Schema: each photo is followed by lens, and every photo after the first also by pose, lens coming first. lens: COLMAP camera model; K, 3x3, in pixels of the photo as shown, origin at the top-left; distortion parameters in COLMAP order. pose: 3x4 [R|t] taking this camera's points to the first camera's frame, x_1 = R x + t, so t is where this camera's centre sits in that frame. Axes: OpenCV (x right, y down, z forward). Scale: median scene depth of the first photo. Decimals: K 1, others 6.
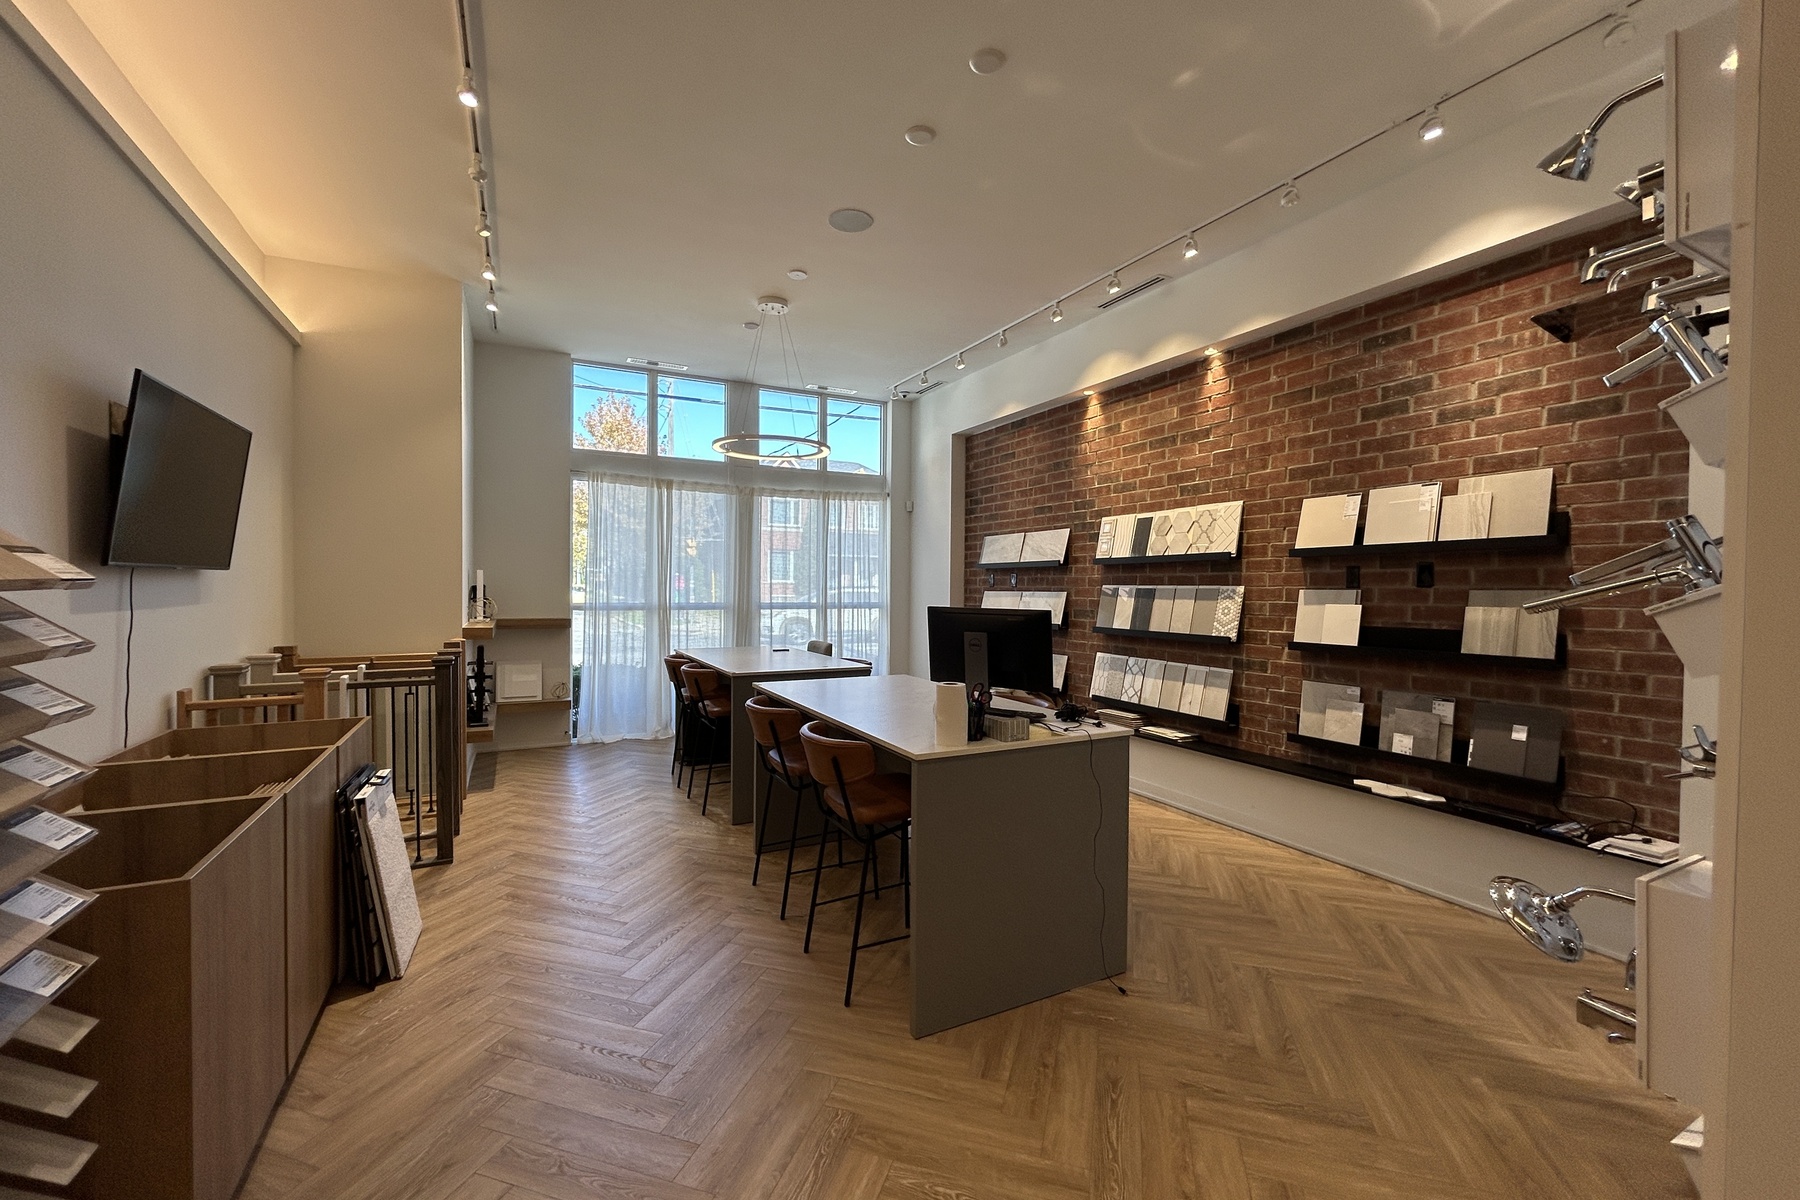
lens RADIAL K [[720.9, 0, 909.8], [0, 720.9, 597.4], [0, 0, 1]] dist [0.000522, -0.000042]
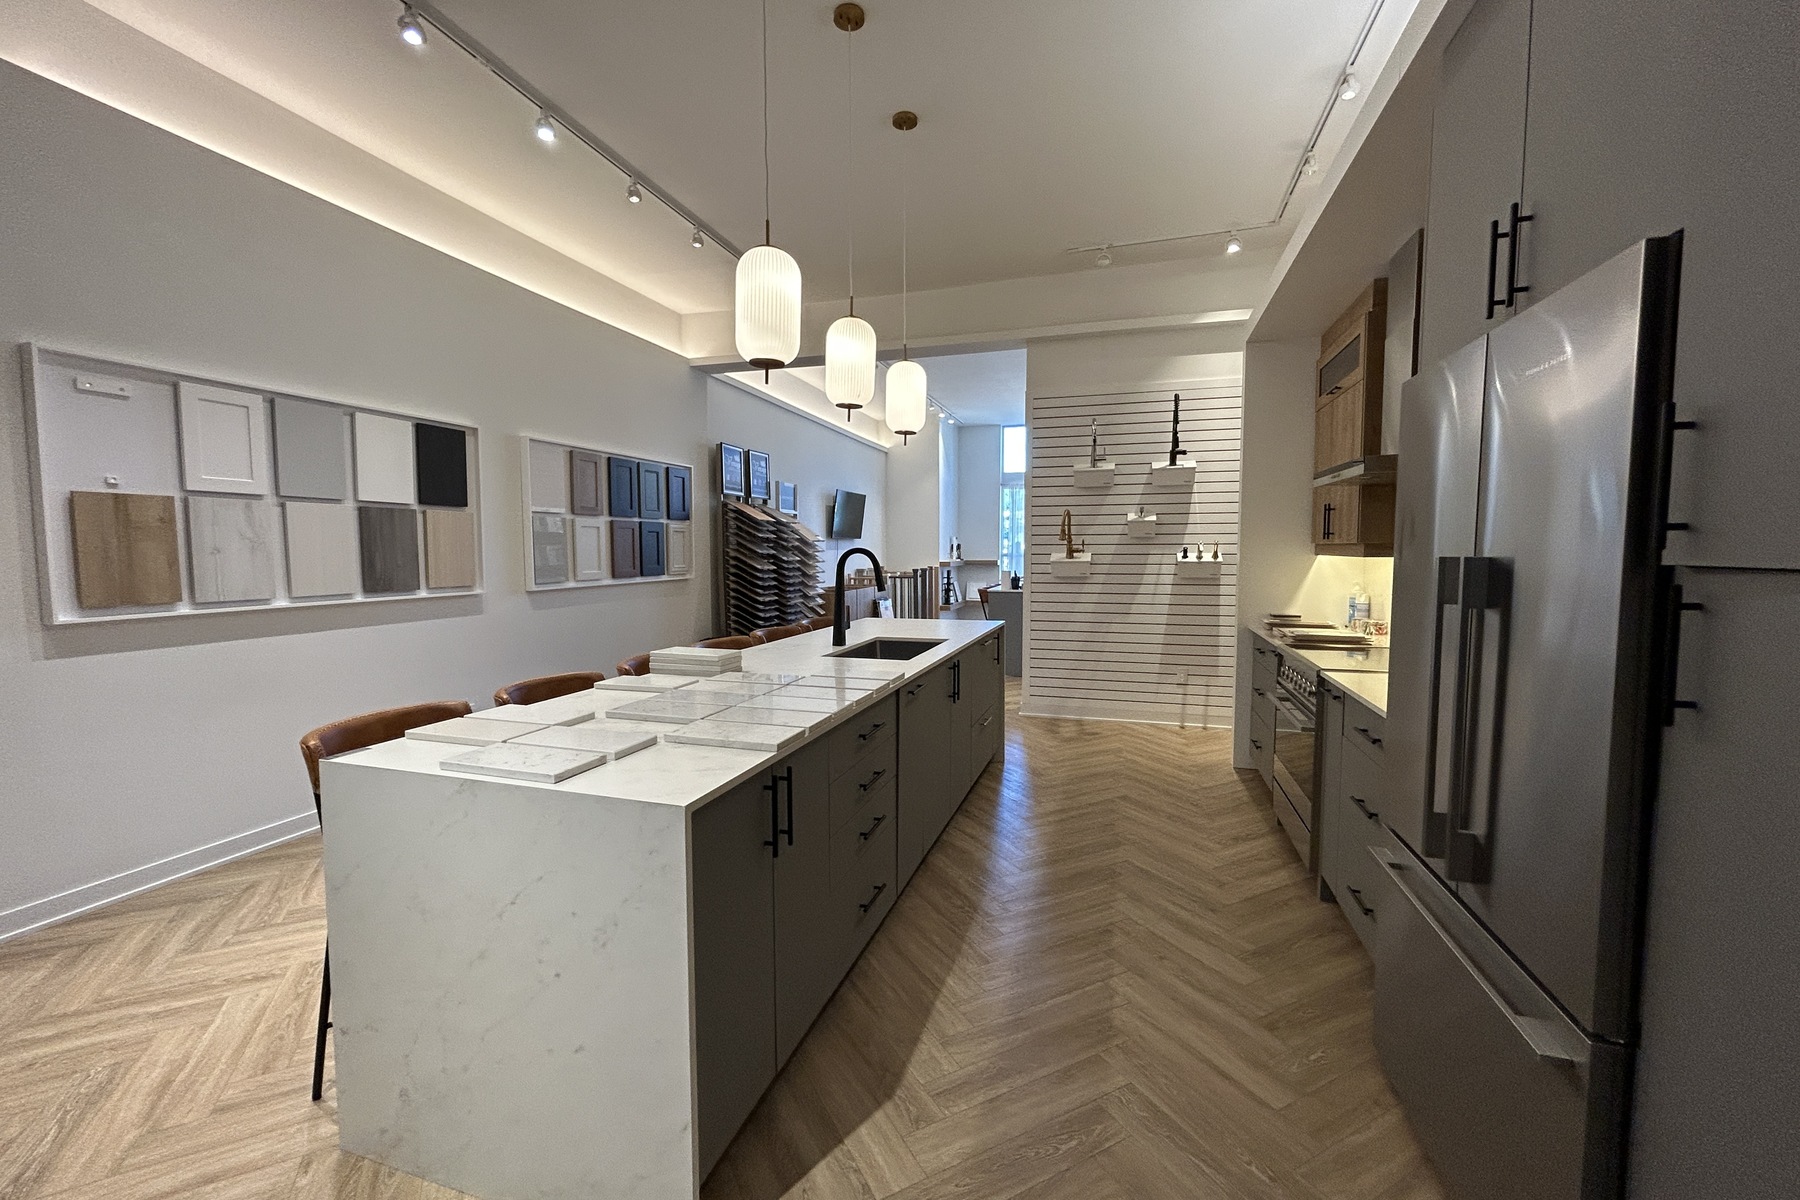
lens RADIAL K [[720.9, 0, 896.5], [0, 720.9, 605.3], [0, 0, 1]] dist [0.000522, -0.000042]
pose [[0.698462, 0.045195, -0.714219, 0.813207], [0.000827, 0.997952, 0.063958, 0.029025], [0.715647, -0.045263, 0.696994, -0.630590]]
